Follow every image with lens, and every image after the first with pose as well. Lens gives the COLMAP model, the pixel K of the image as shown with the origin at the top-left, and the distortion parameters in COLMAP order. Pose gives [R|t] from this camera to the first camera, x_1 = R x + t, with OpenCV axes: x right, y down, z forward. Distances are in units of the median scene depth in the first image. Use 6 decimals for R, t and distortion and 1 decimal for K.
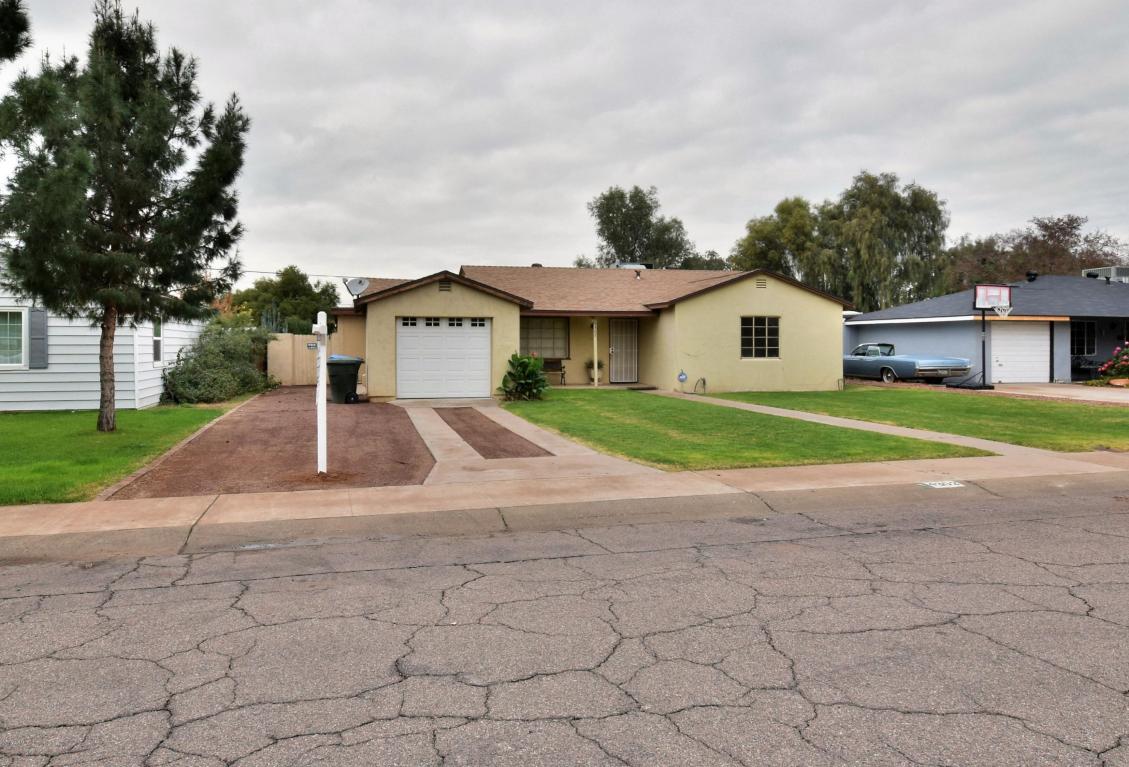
lens RADIAL K [[787.7, 0, 563.5], [0, 787.7, 343.5], [0, 0, 1]] dist [-0.002902, 0.000717]
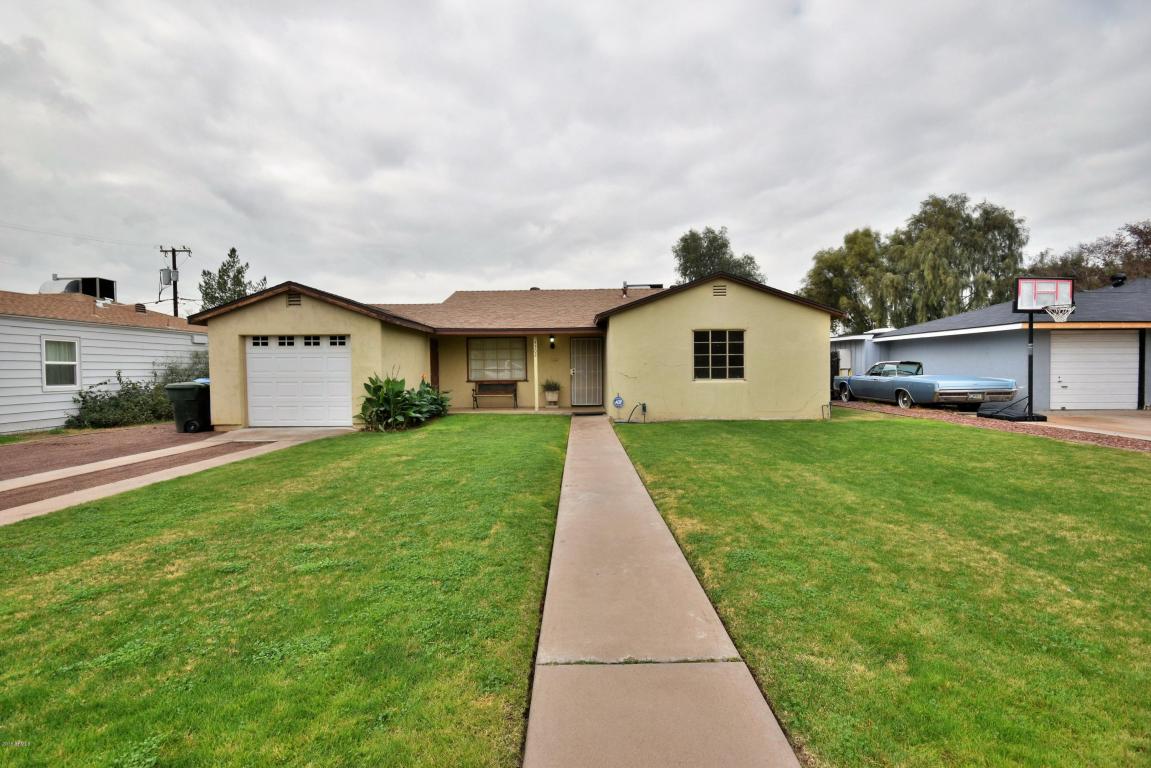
lens RADIAL K [[558.5, 0, 575.5], [0, 558.5, 384.0], [0, 0, 1]] dist [0.021014, -0.022328]
pose [[0.969411, -0.002097, -0.245436, 0.211976], [0.009248, 0.999566, 0.027987, 0.004332], [0.245270, -0.029400, 0.969009, 0.327307]]
